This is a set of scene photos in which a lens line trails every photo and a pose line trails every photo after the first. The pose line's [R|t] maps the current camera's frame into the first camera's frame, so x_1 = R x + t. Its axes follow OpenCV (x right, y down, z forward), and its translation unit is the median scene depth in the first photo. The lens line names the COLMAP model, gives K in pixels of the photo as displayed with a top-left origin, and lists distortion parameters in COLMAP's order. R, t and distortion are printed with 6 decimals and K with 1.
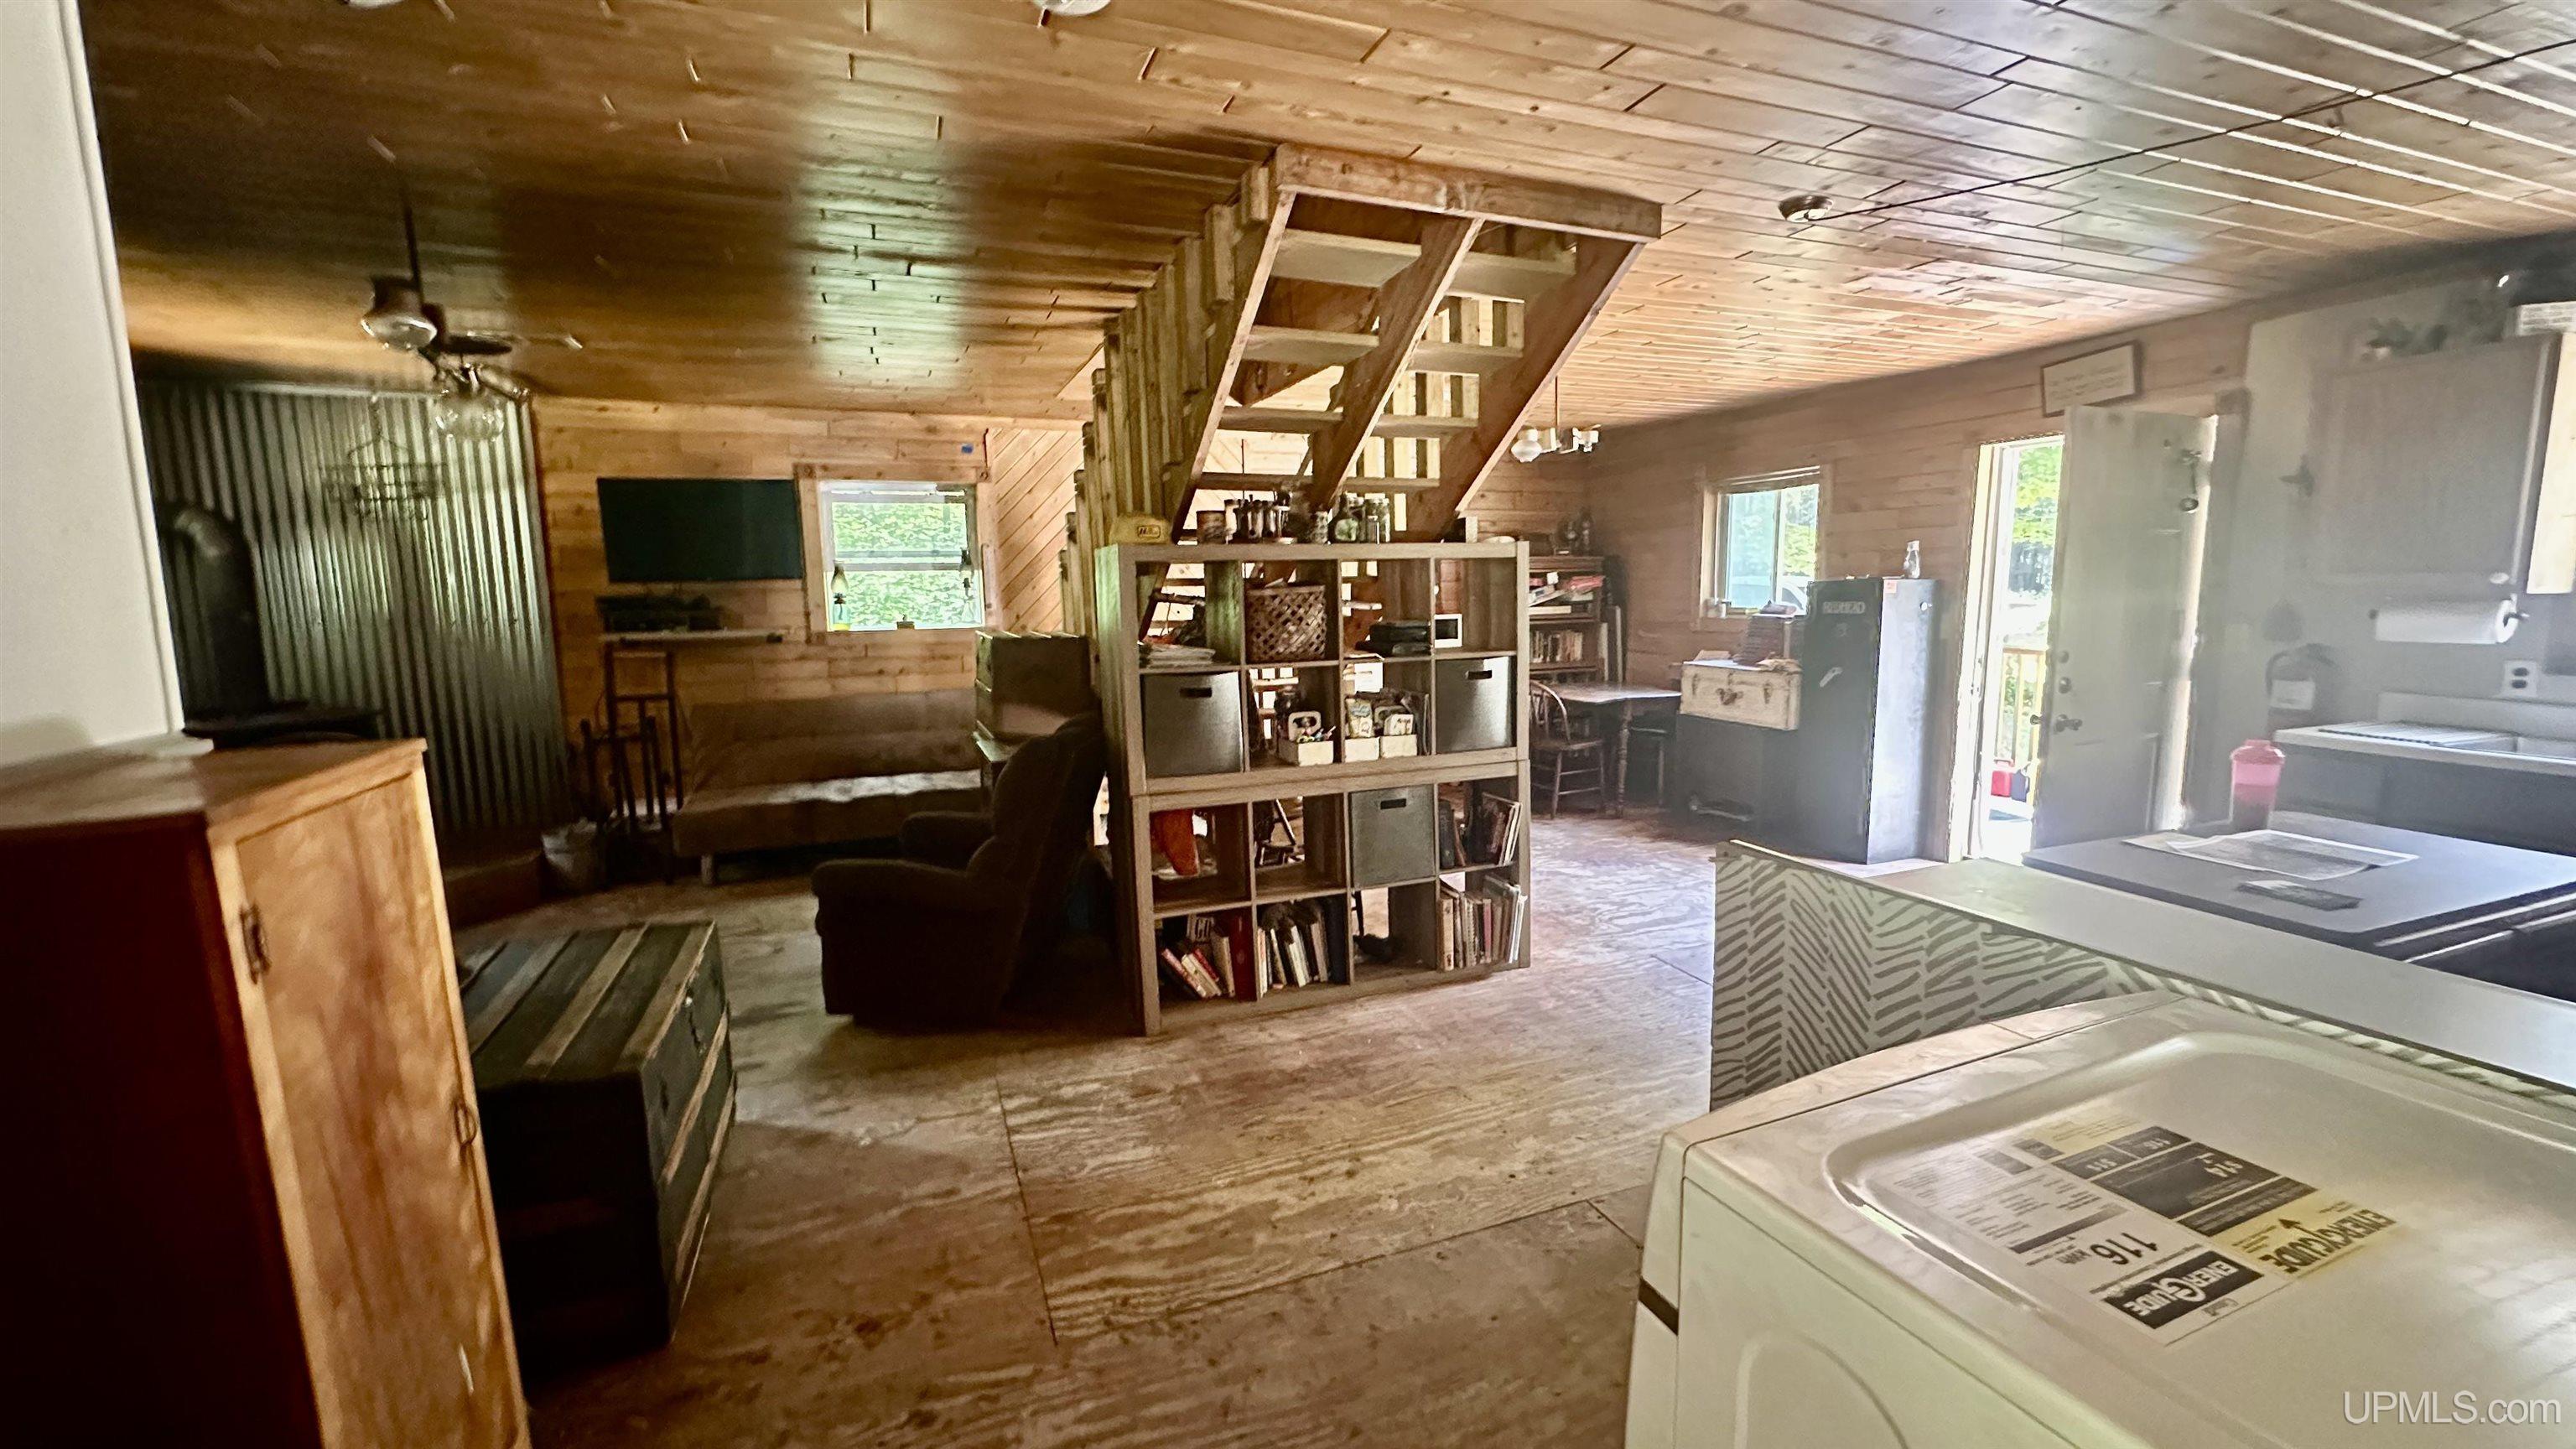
lens RADIAL K [[1027.5, 0, 1291.5], [0, 1027.5, 721.3], [0, 0, 1]] dist [0.002269, 0.000092]
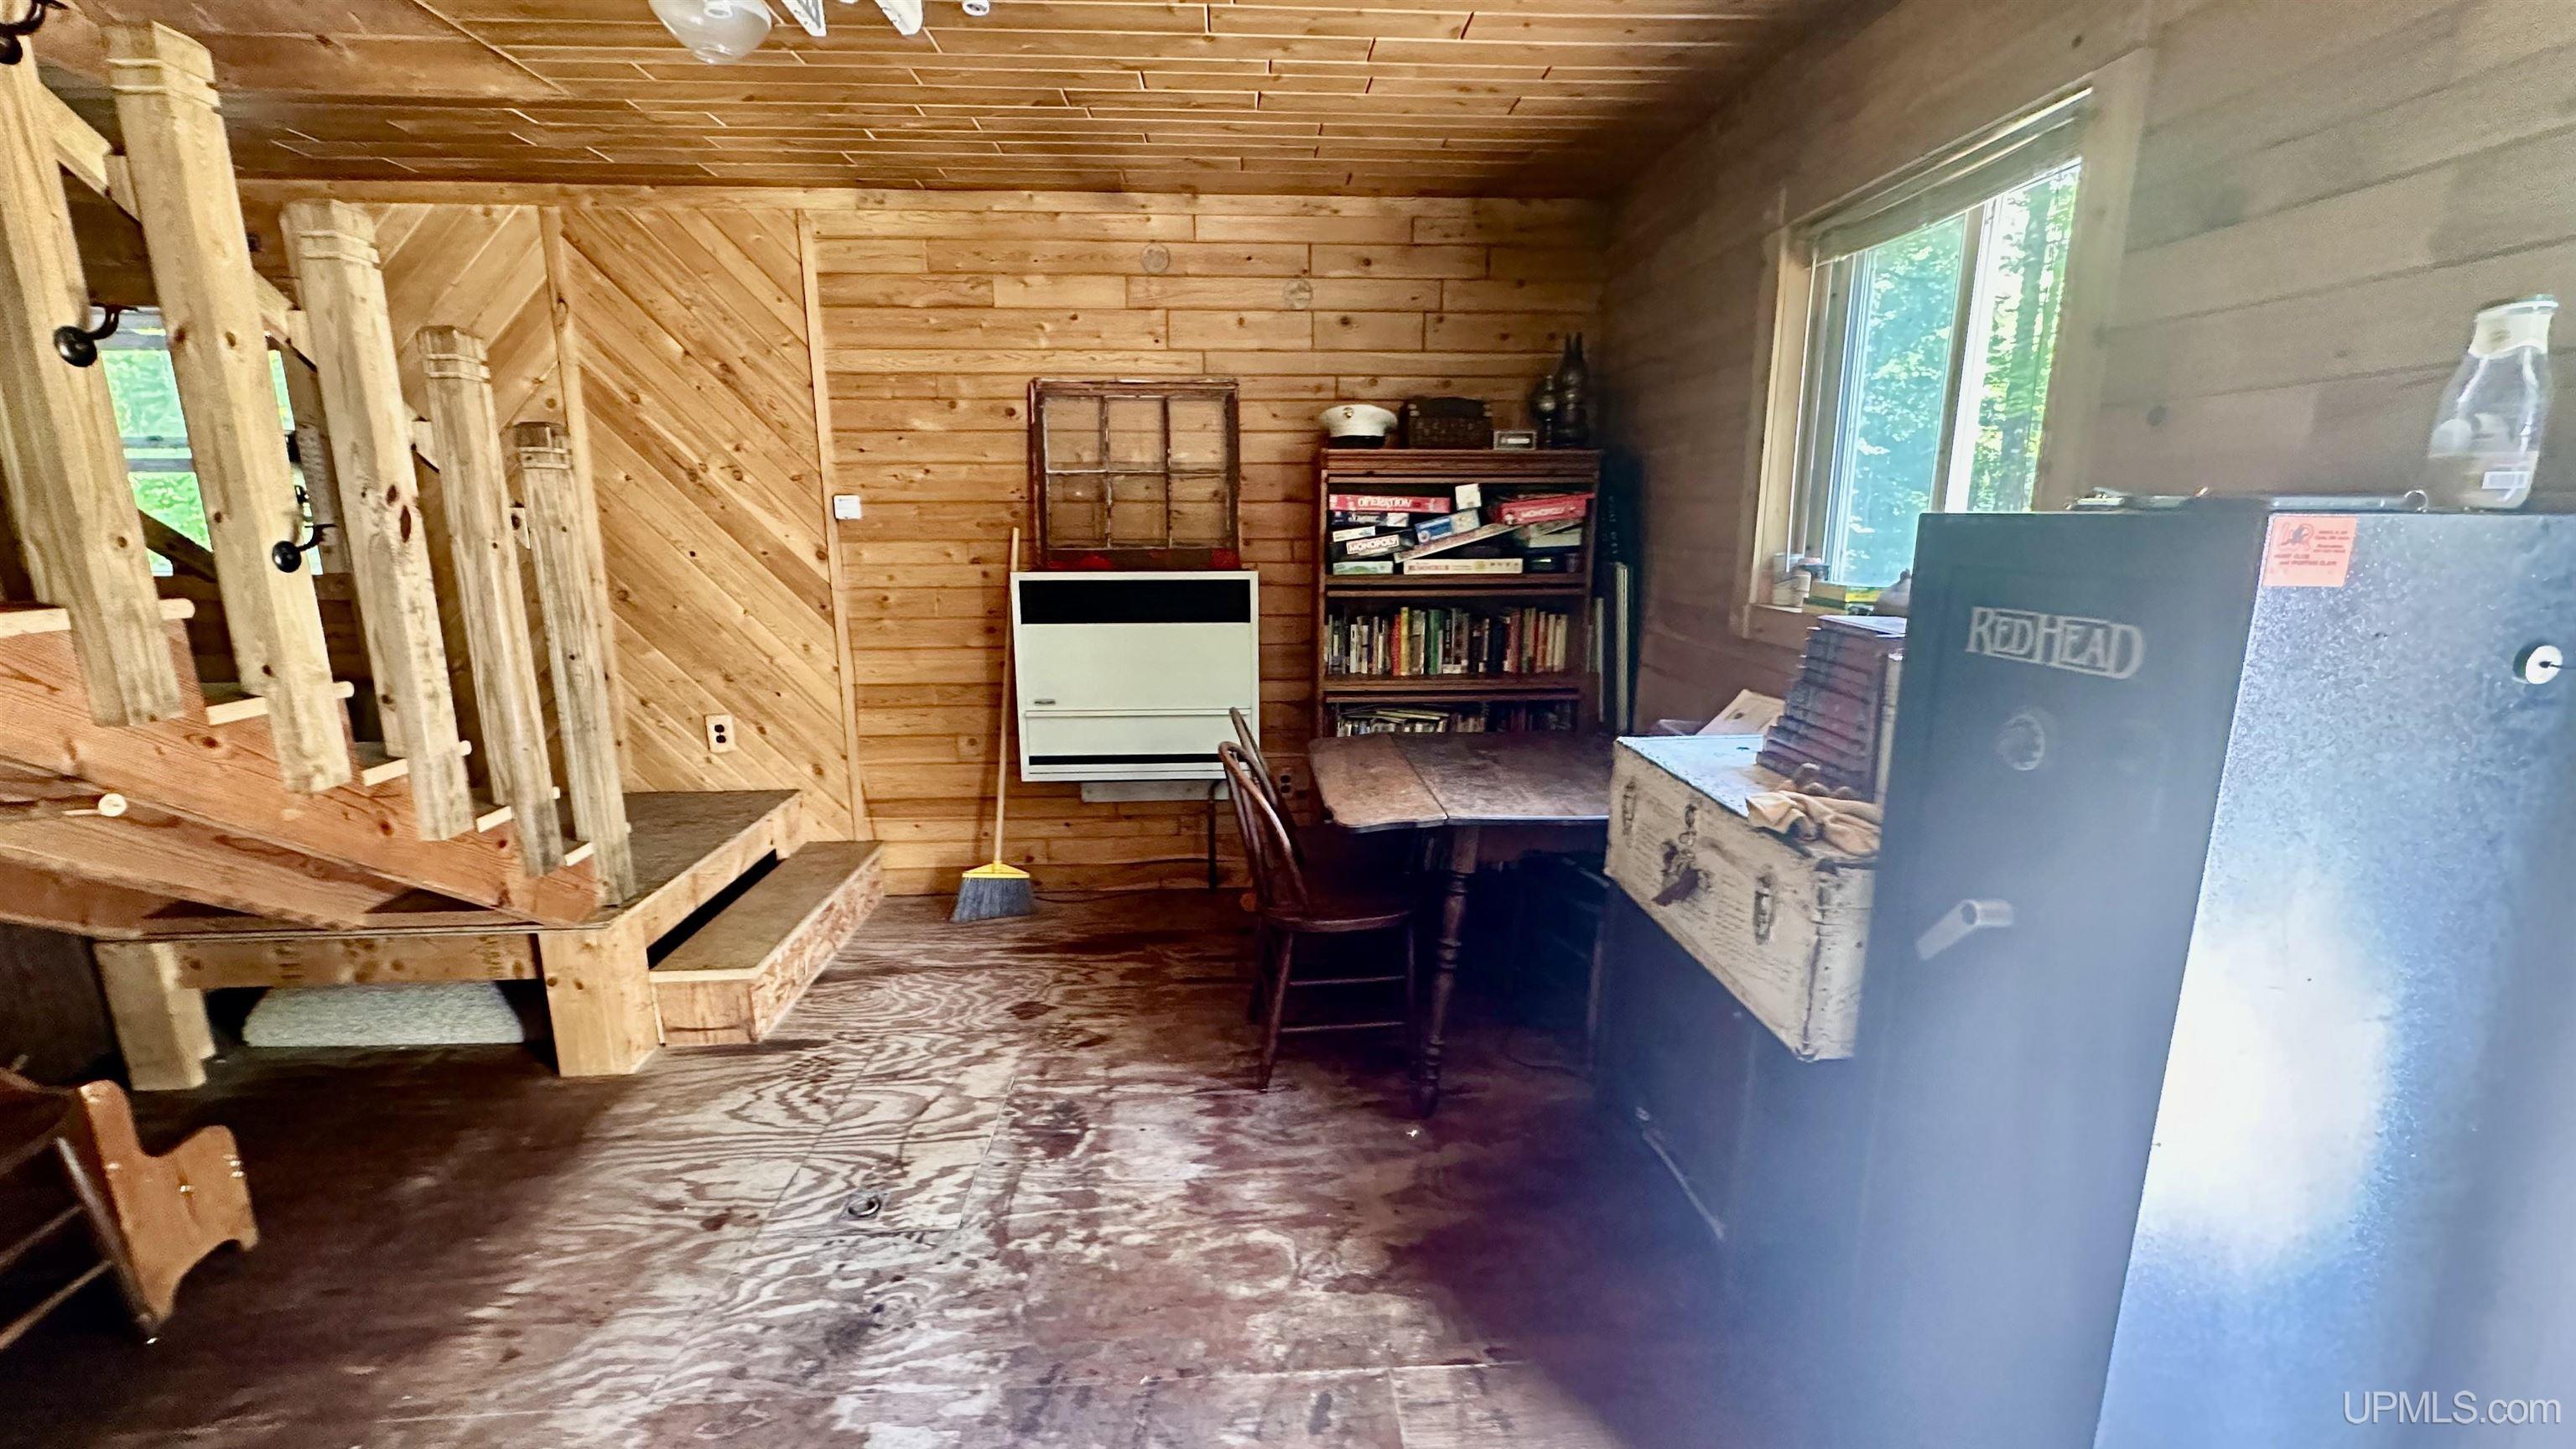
lens RADIAL K [[1027.5, 0, 1287.8], [0, 1027.5, 721.4], [0, 0, 1]] dist [0.002269, 0.000092]
pose [[0.947776, 0.077827, -0.309295, 0.326135], [-0.053350, 0.994793, 0.086837, -0.074937], [0.314443, -0.065801, 0.946993, 0.533316]]
